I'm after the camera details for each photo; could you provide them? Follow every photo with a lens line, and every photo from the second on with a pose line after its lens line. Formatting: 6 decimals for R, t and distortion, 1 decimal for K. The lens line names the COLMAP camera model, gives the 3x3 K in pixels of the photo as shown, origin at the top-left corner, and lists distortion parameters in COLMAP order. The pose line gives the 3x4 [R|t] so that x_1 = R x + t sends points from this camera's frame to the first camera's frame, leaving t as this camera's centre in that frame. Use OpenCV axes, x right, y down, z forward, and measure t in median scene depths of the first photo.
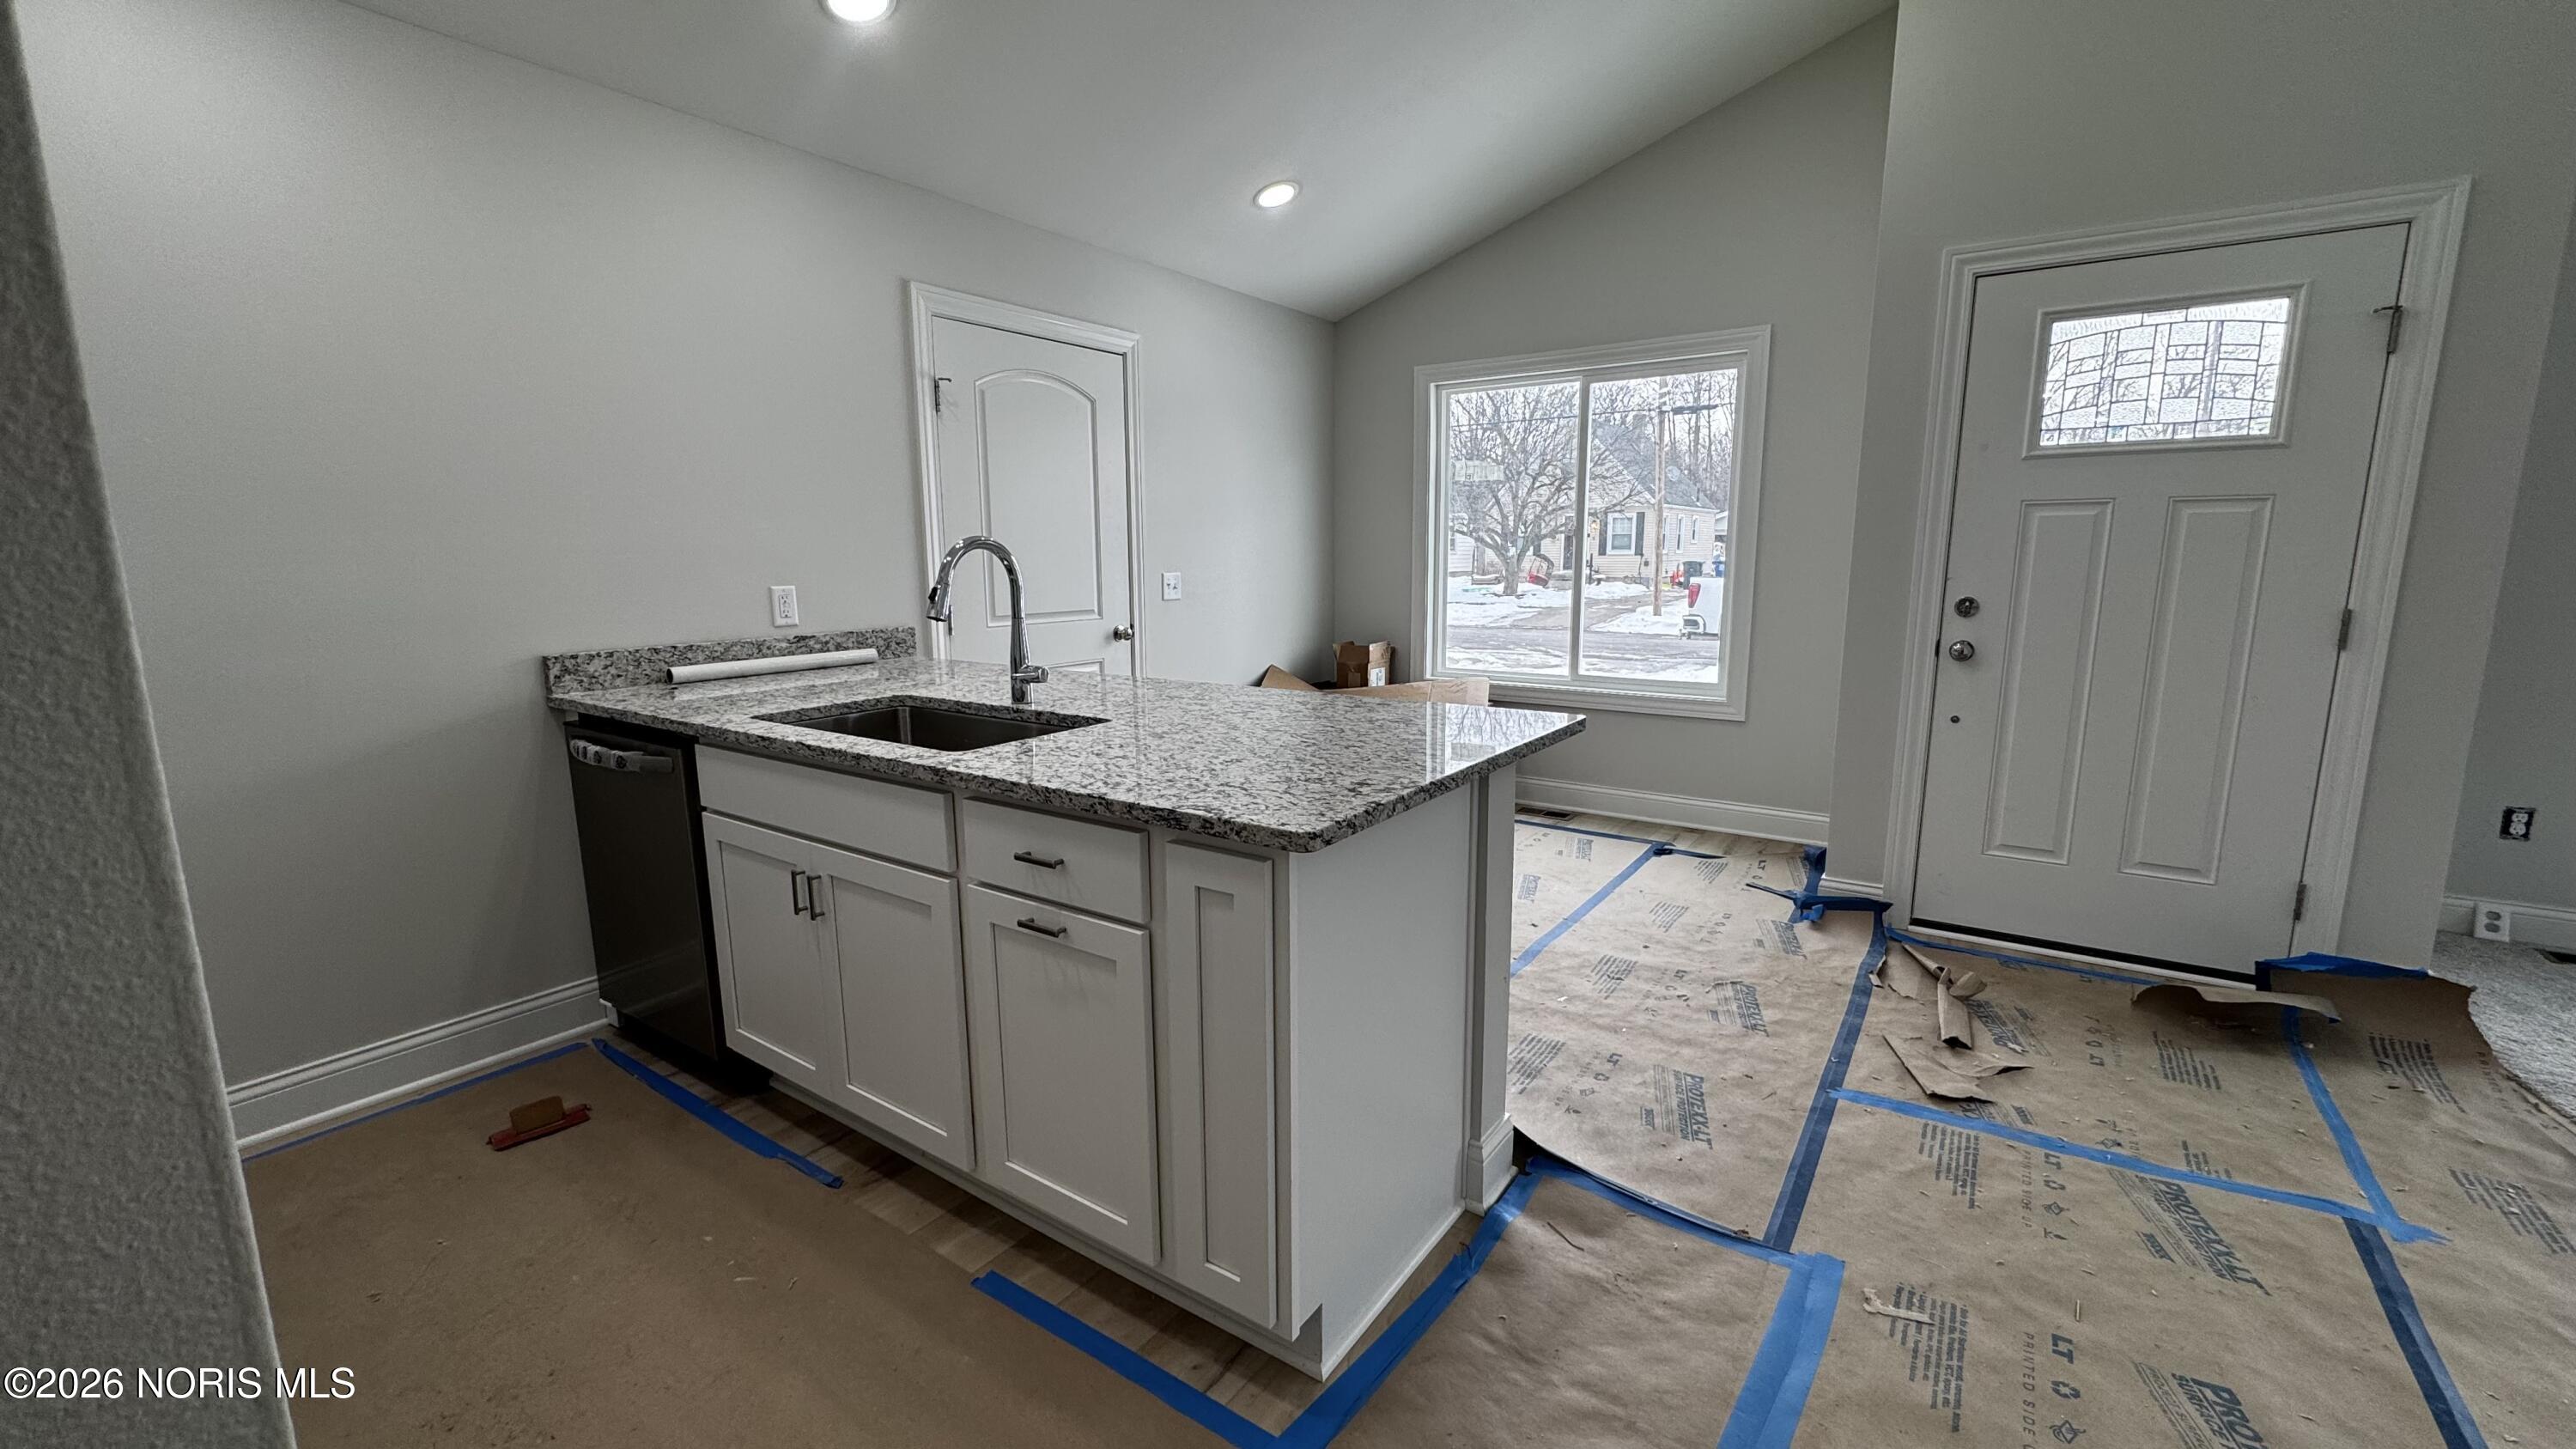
lens RADIAL K [[1032.3, 0, 1285.6], [0, 1032.3, 721.6], [0, 0, 1]] dist [-0.000368, -0.000125]
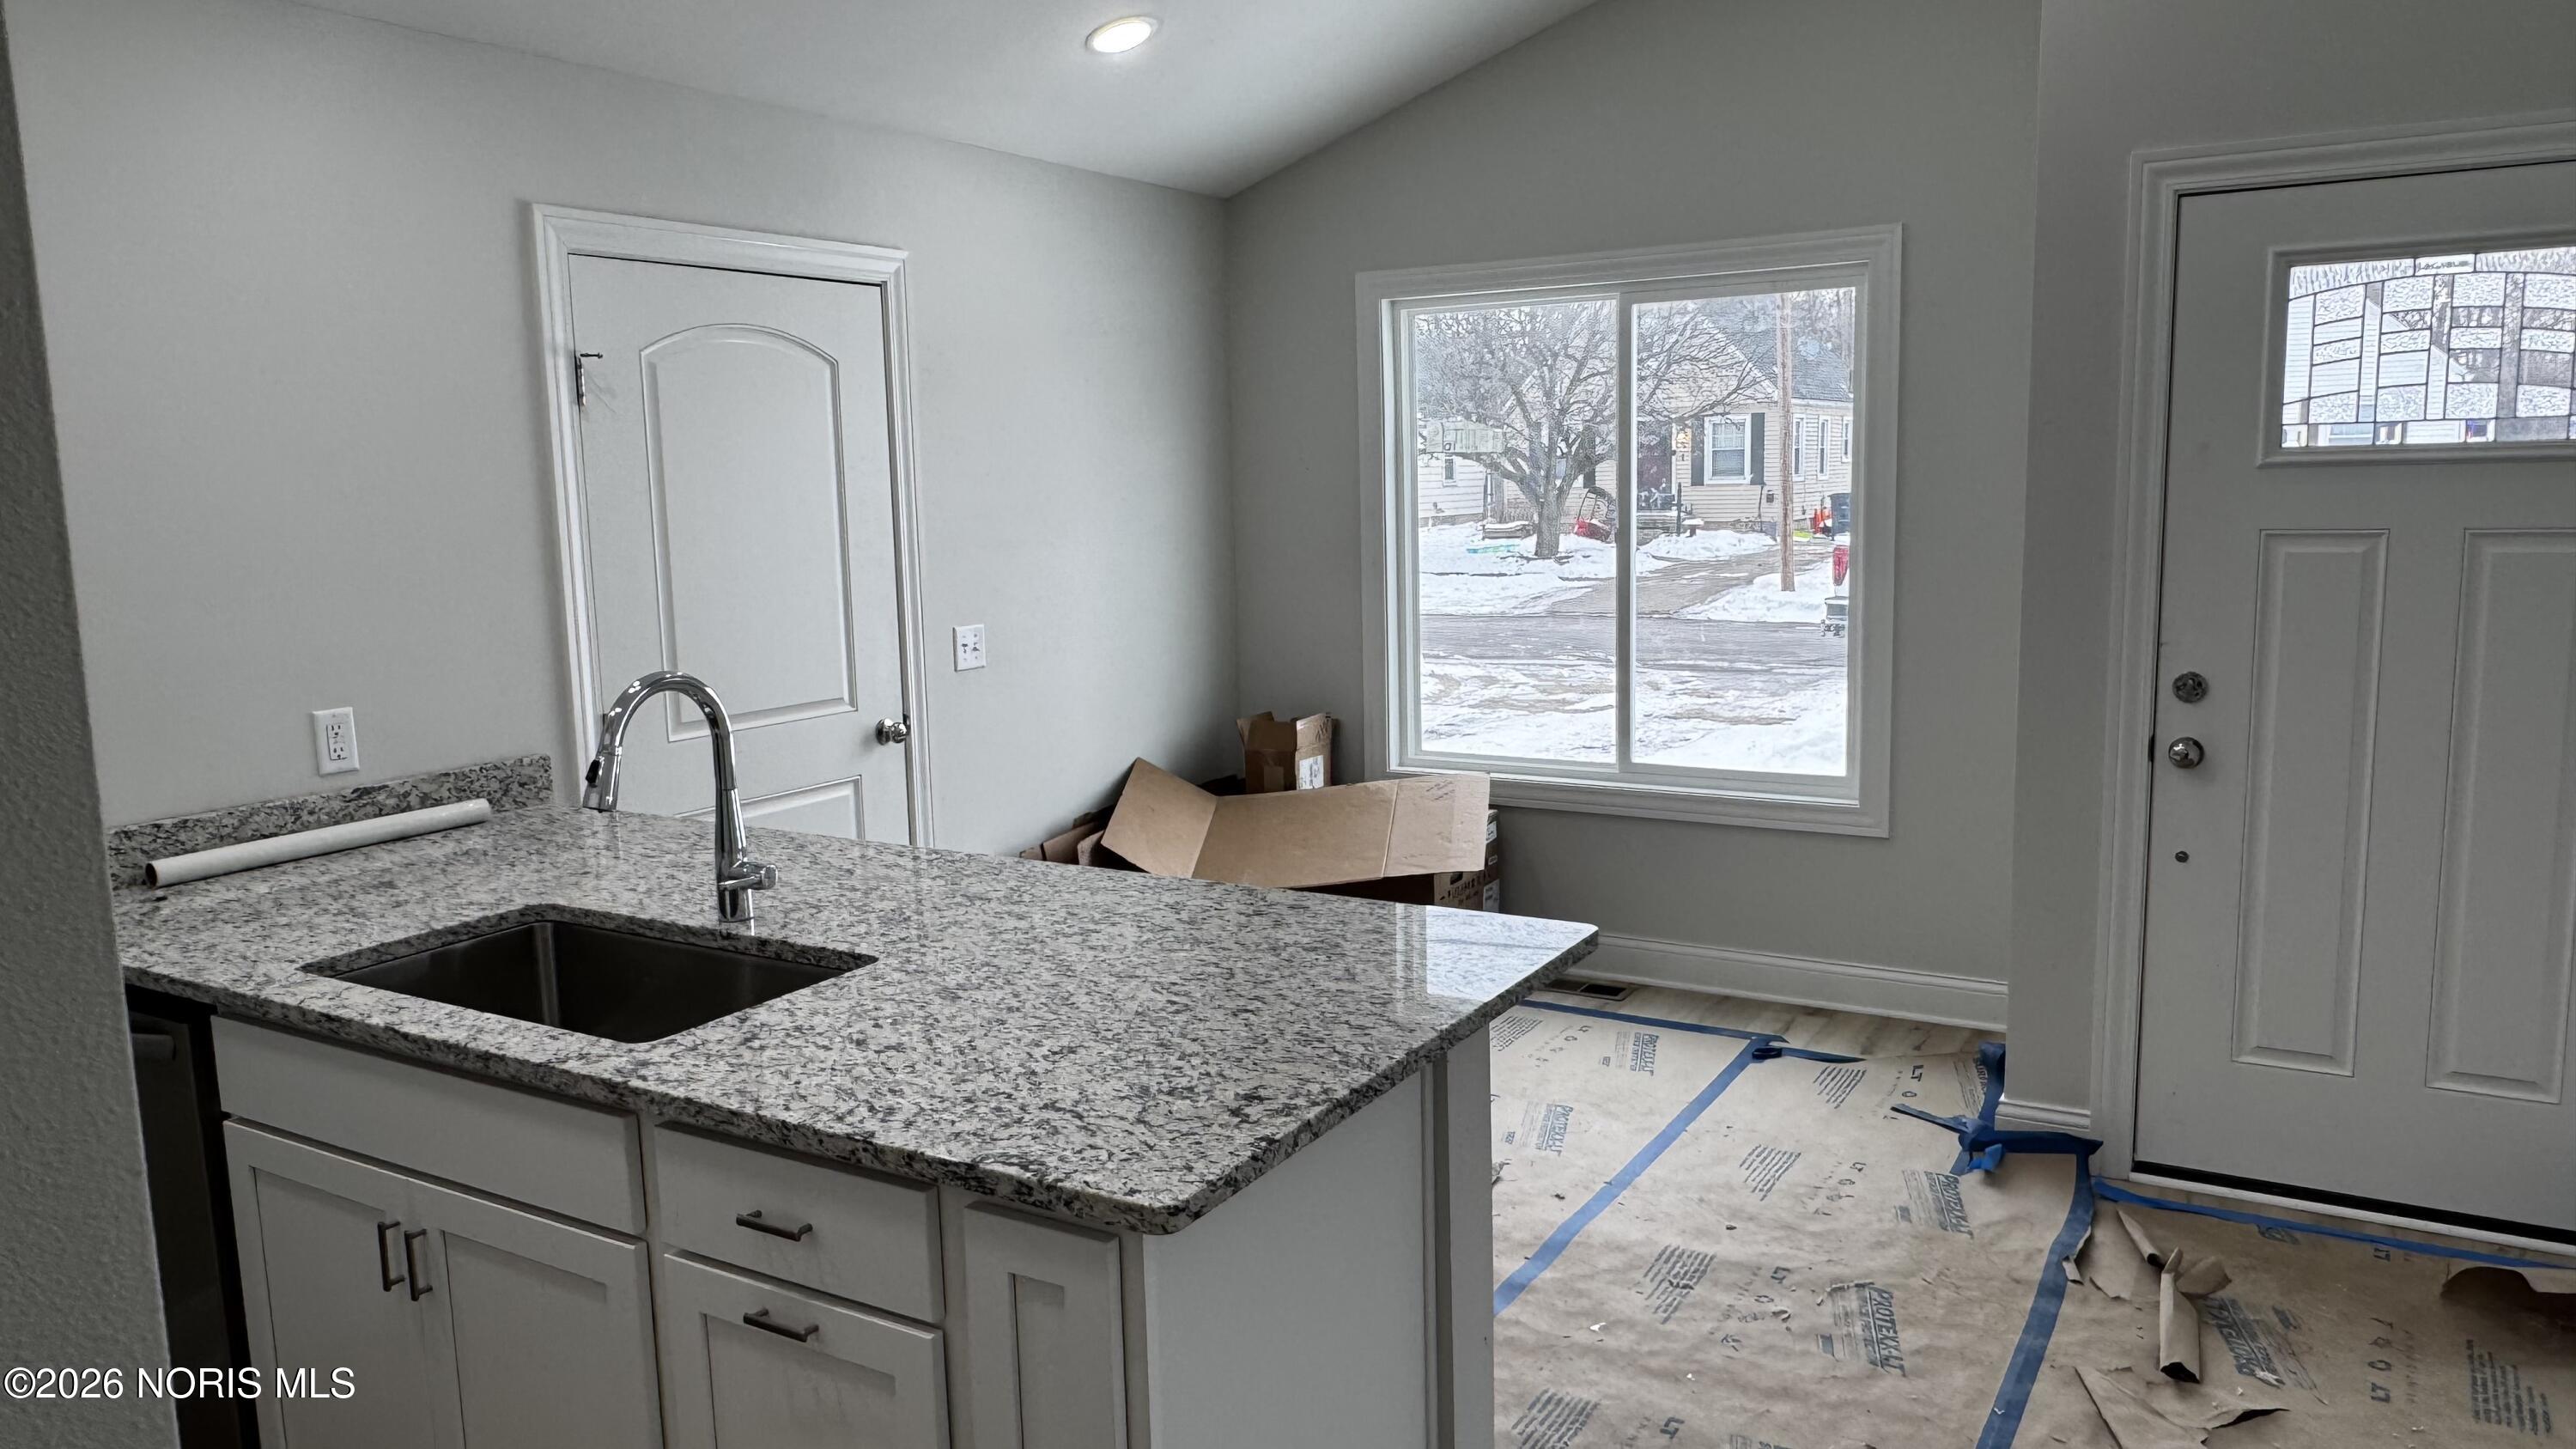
lens RADIAL K [[1773.9, 0, 1287.1], [0, 1773.9, 722.2], [0, 0, 1]] dist [-0.004290, 0.005809]
pose [[0.997649, -0.028148, 0.062489, 0.016557], [0.029676, 0.999280, -0.023654, -0.084971], [-0.061779, 0.025453, 0.997765, -0.096437]]
